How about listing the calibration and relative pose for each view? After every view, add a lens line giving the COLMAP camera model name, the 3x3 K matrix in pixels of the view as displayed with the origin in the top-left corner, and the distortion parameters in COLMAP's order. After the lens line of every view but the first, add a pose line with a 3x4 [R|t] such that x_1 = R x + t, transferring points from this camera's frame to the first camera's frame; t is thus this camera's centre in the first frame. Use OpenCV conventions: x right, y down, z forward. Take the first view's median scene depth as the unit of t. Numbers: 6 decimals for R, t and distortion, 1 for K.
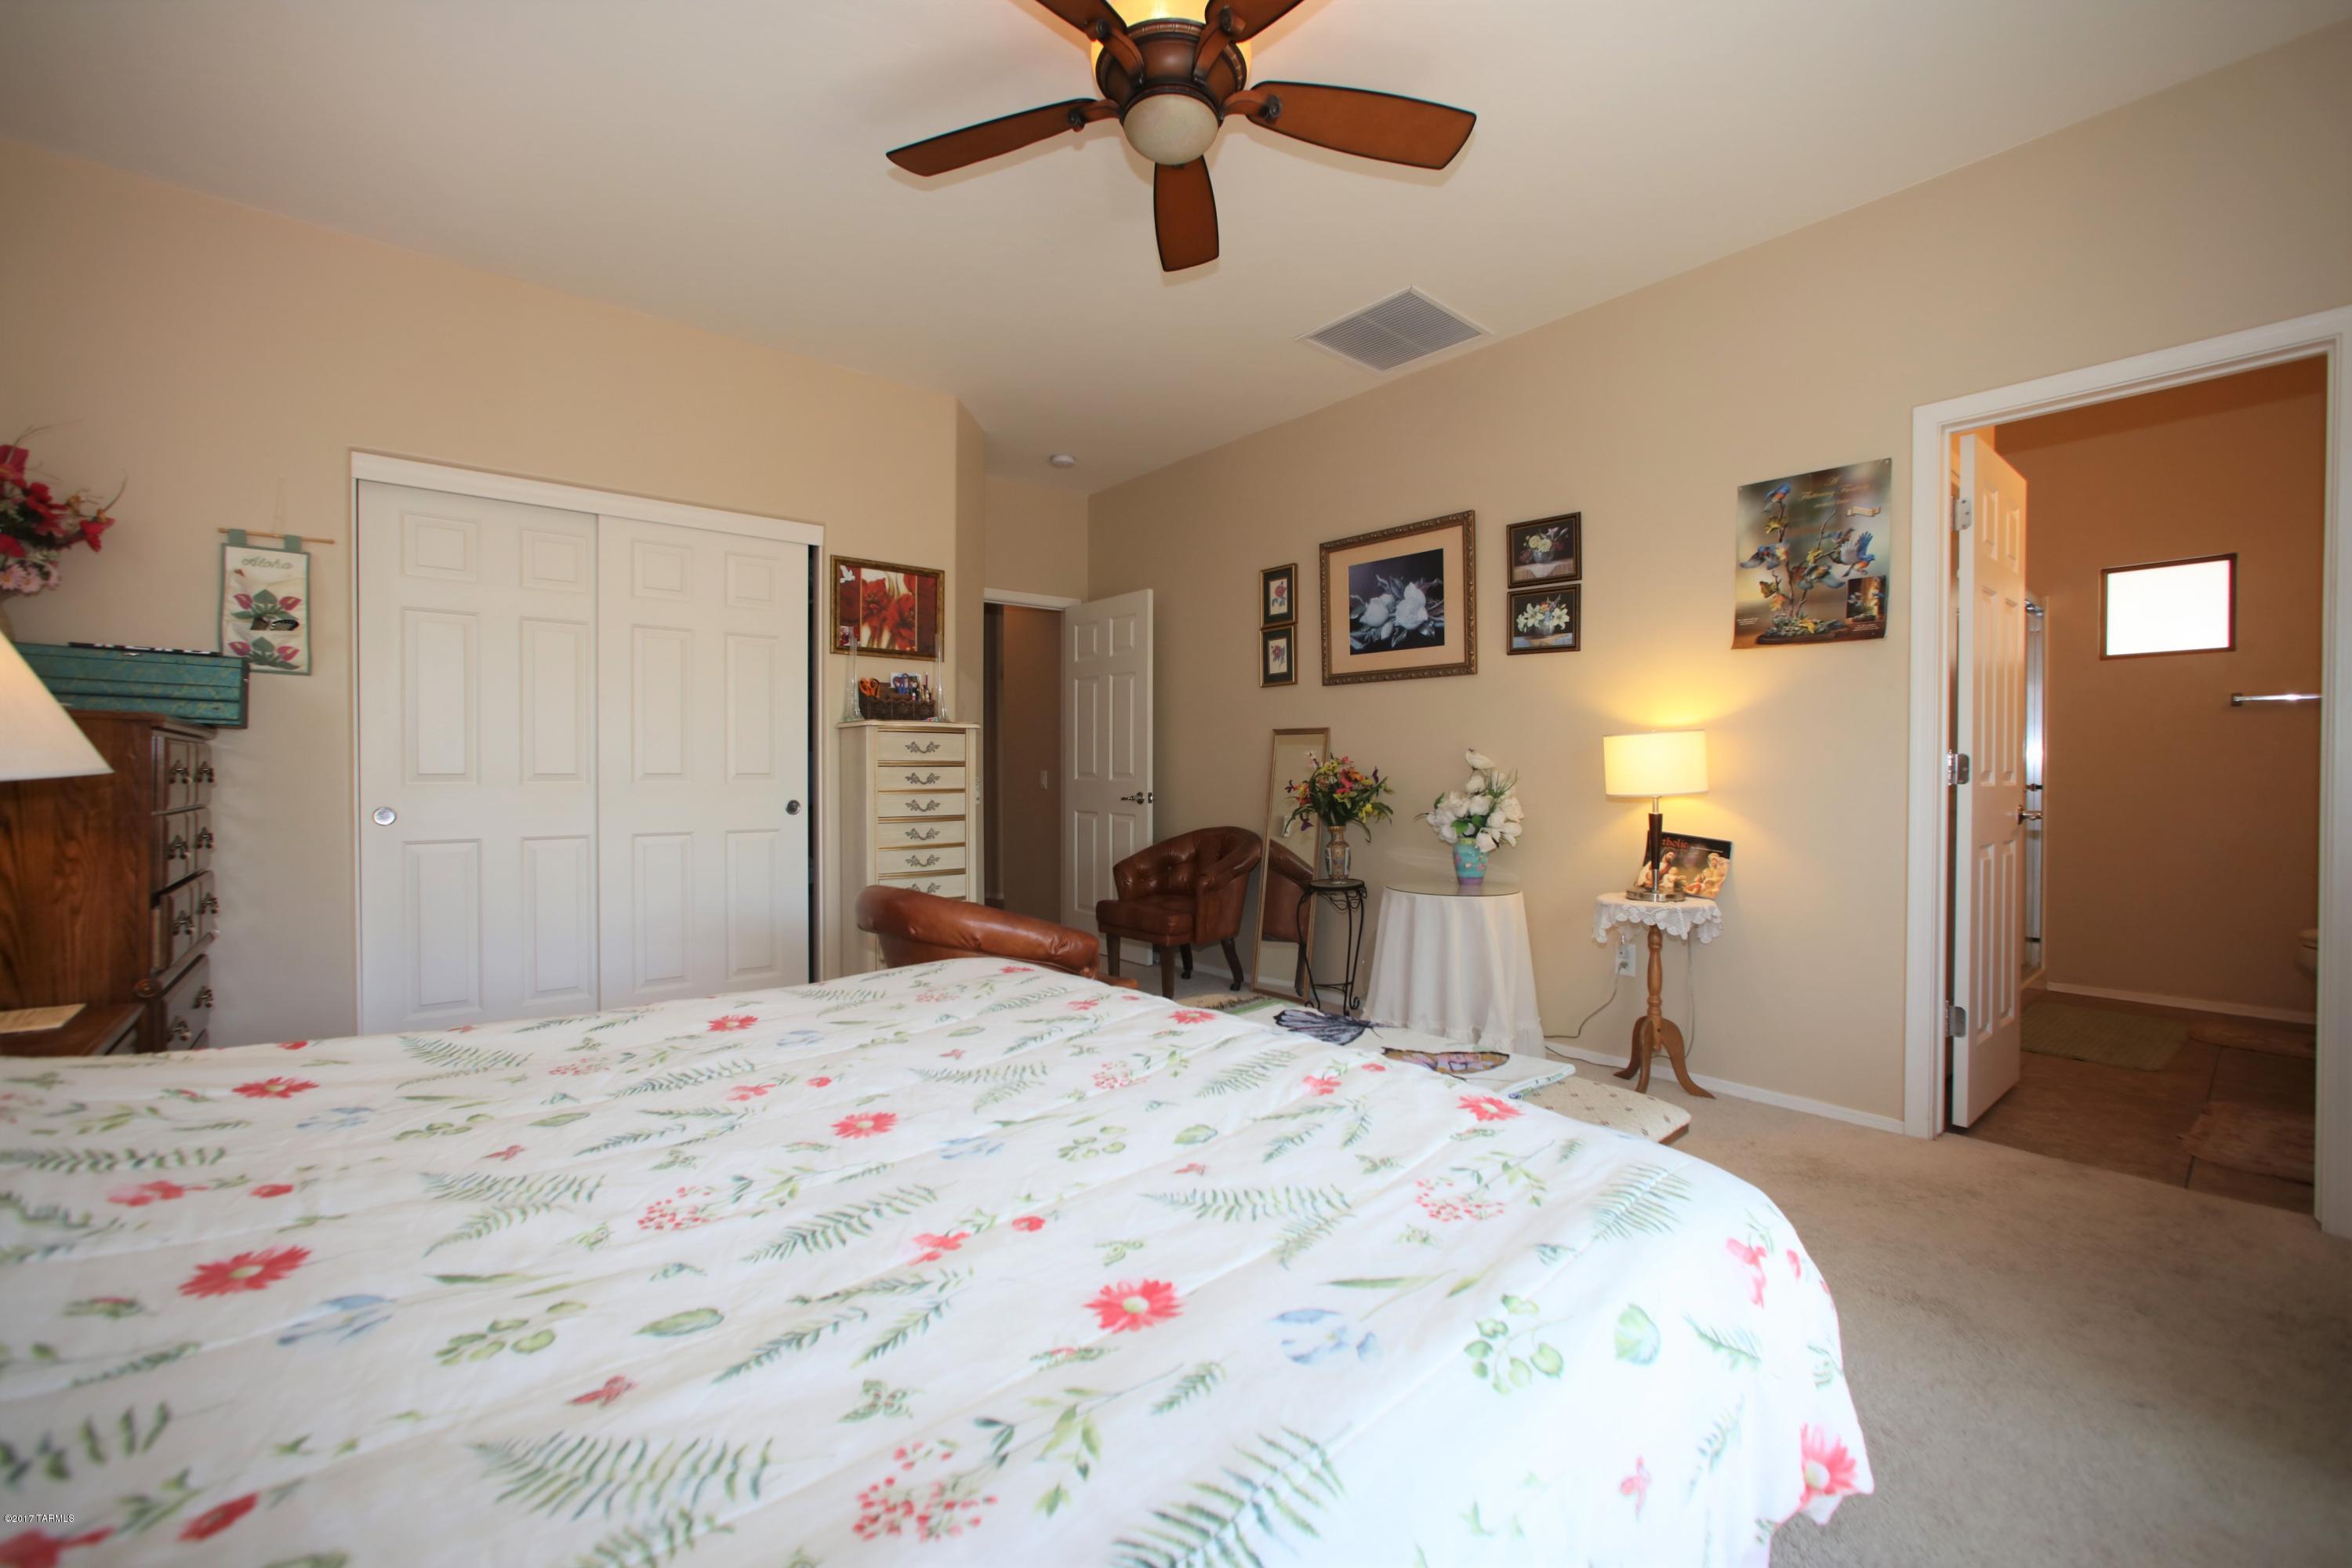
lens RADIAL K [[963.6, 0, 1176.0], [0, 963.6, 784.0], [0, 0, 1]] dist [-0.043184, 0.017932]
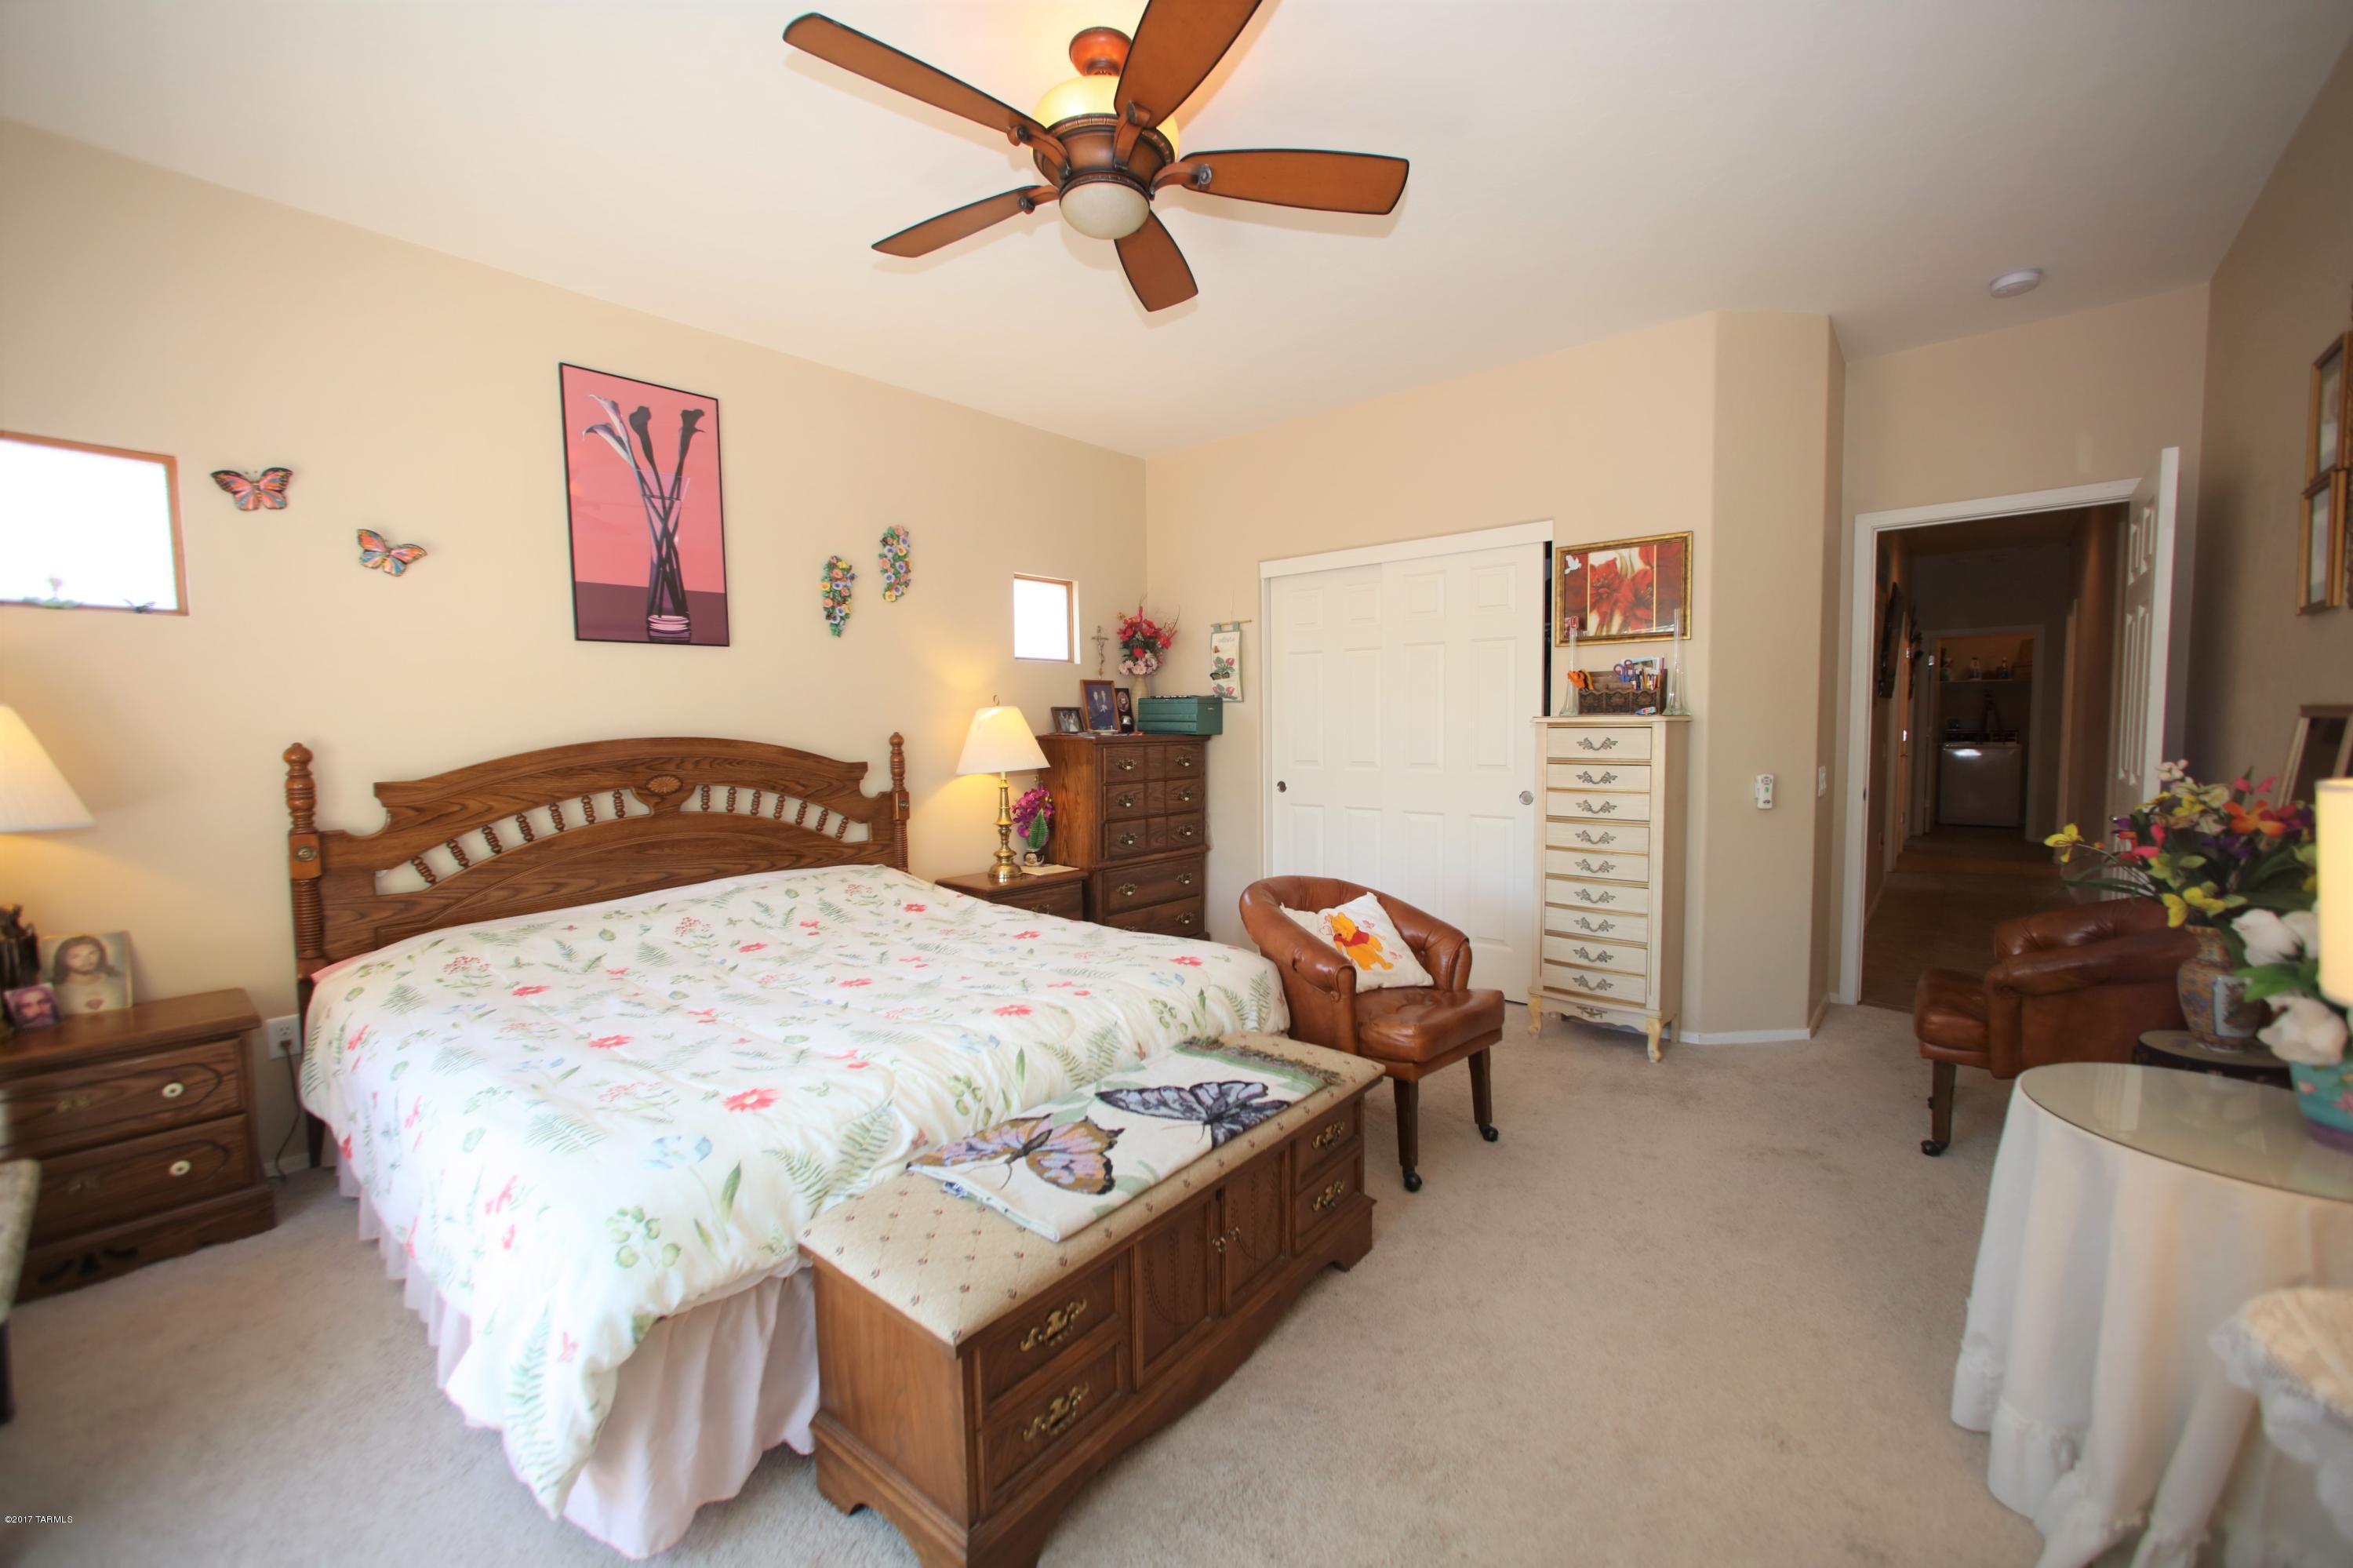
lens RADIAL K [[931.0, 0, 1184.2], [0, 931.0, 782.5], [0, 0, 1]] dist [-0.037352, 0.016035]
pose [[0.156906, 0.061340, -0.985707, 0.561131], [0.000181, 0.998068, 0.062138, -0.057556], [0.987614, -0.009928, 0.156592, 0.480288]]
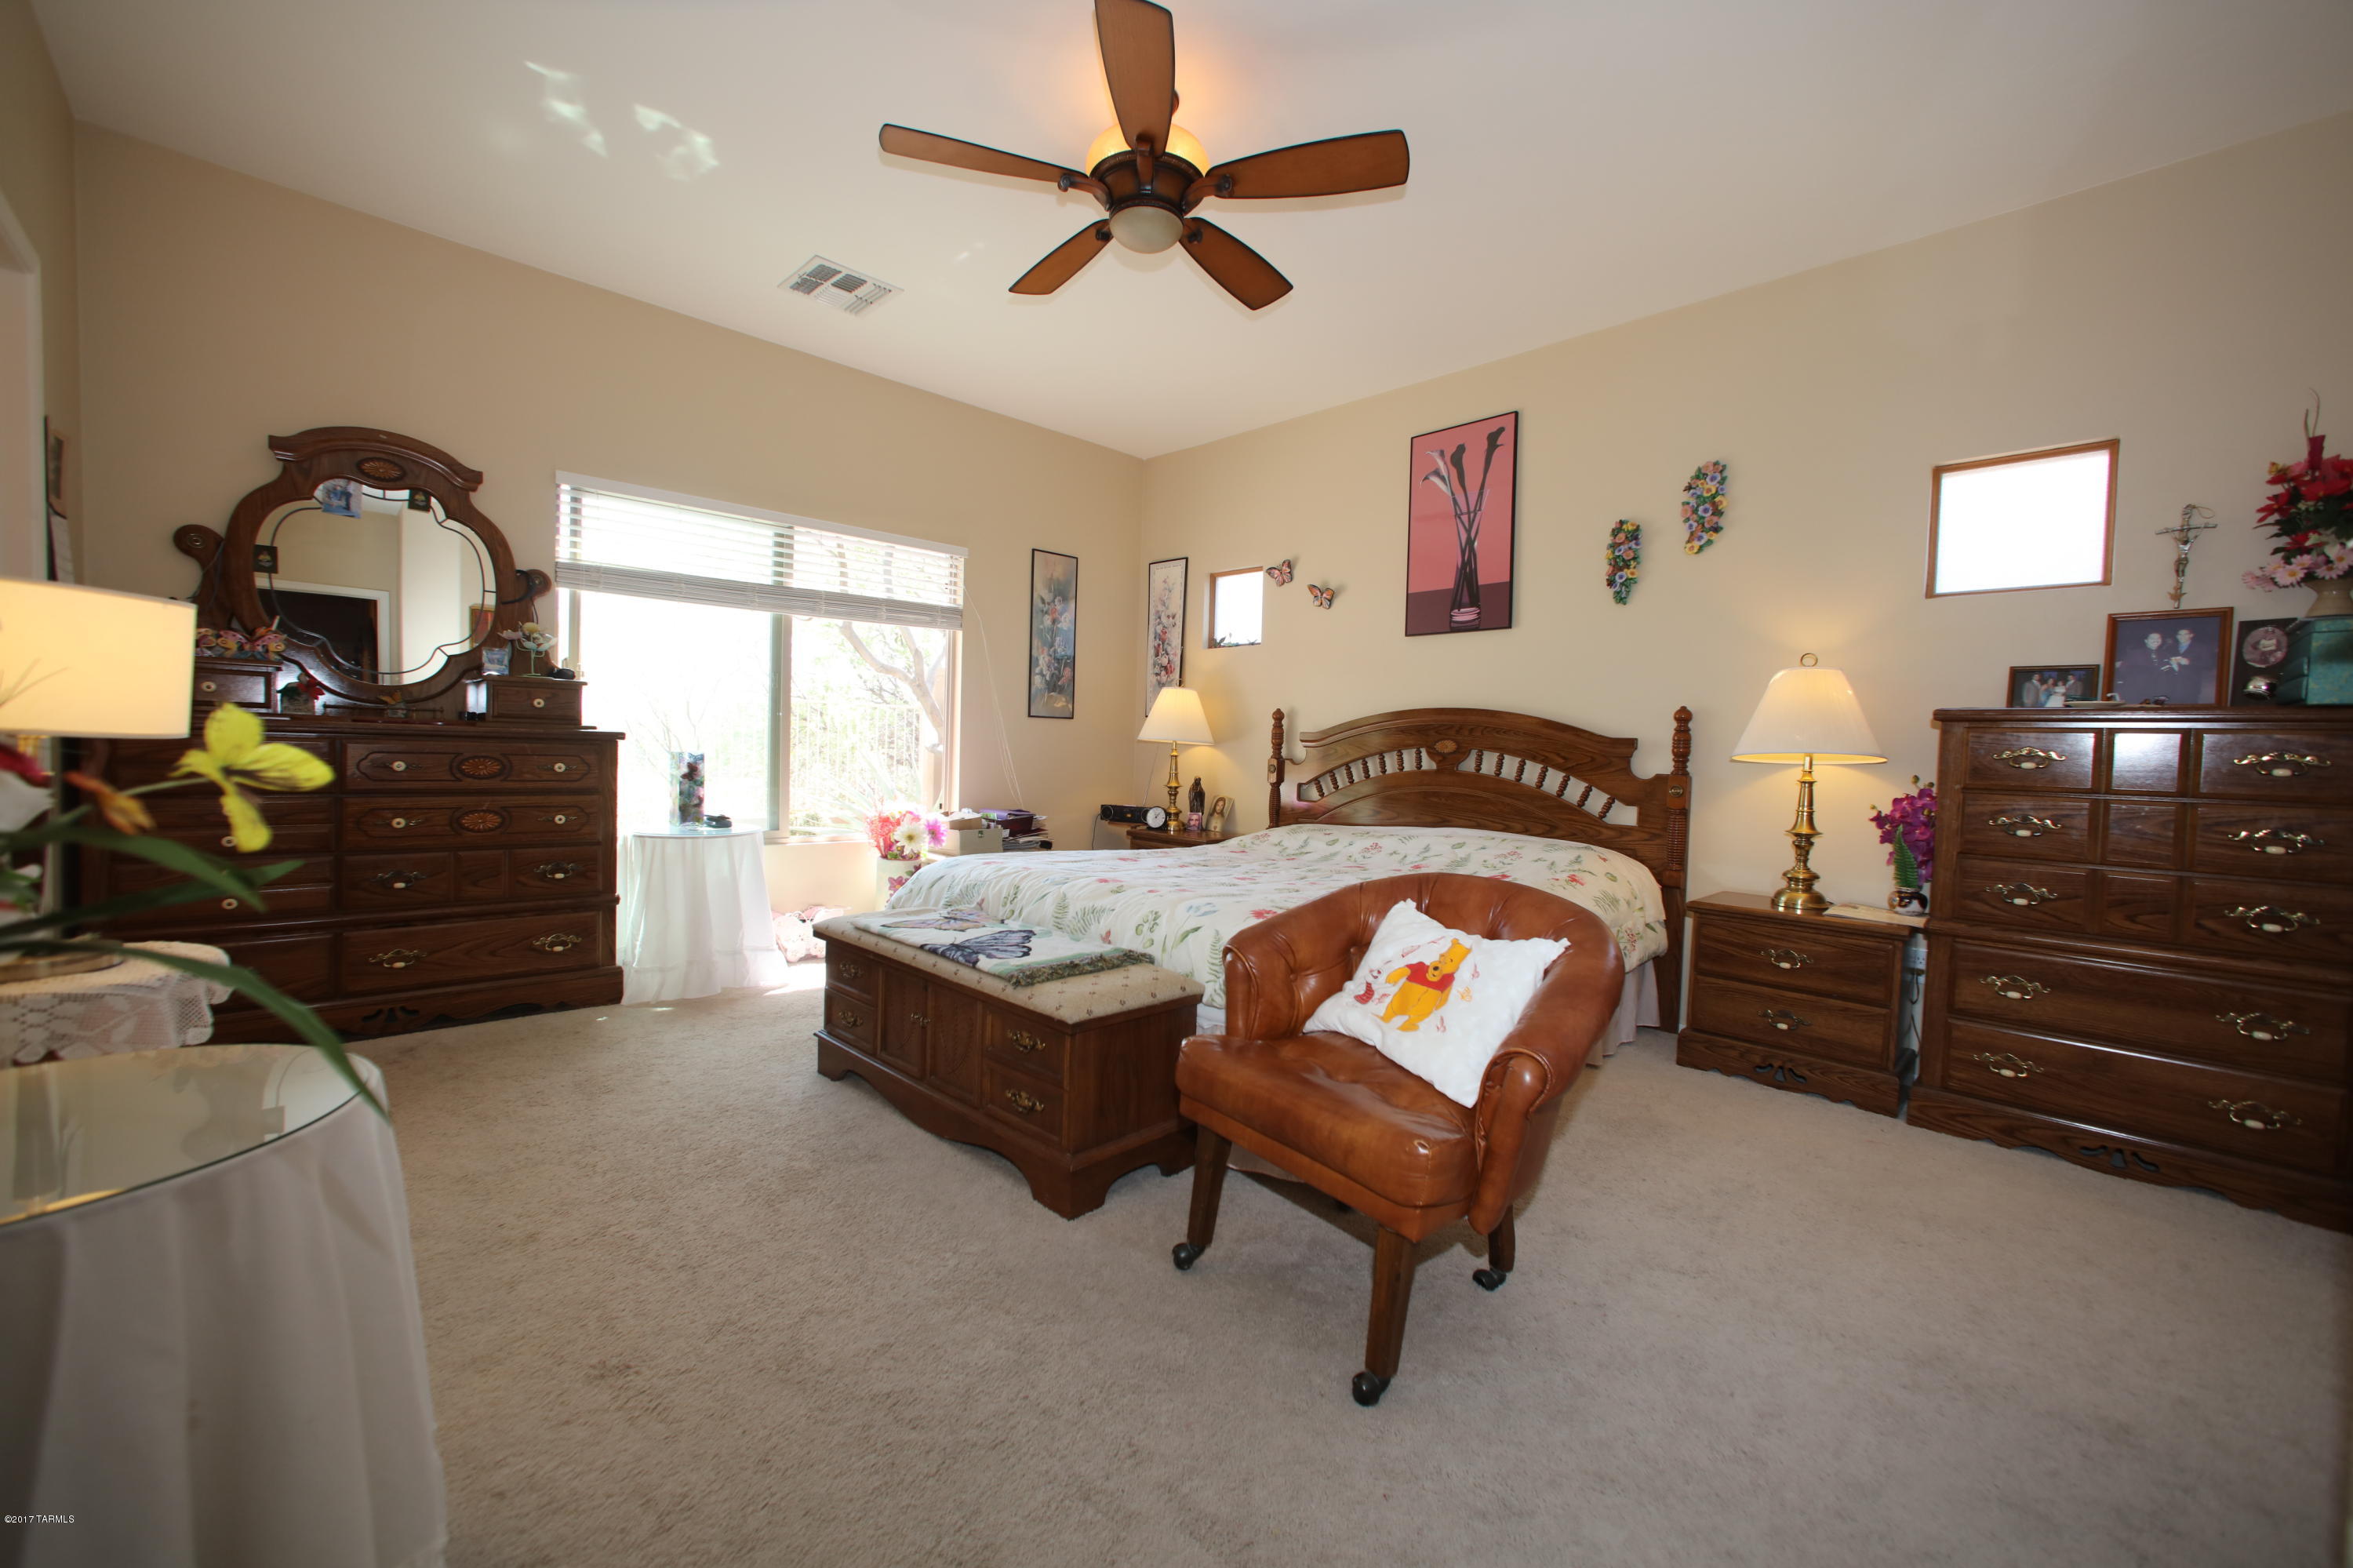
lens RADIAL K [[931.0, 0, 1184.2], [0, 931.0, 782.5], [0, 0, 1]] dist [-0.037352, 0.016035]
pose [[-0.996749, -0.029818, -0.074846, 0.010552], [-0.033523, 0.998249, 0.048740, -0.002257], [0.073262, 0.051091, -0.996003, 1.188032]]
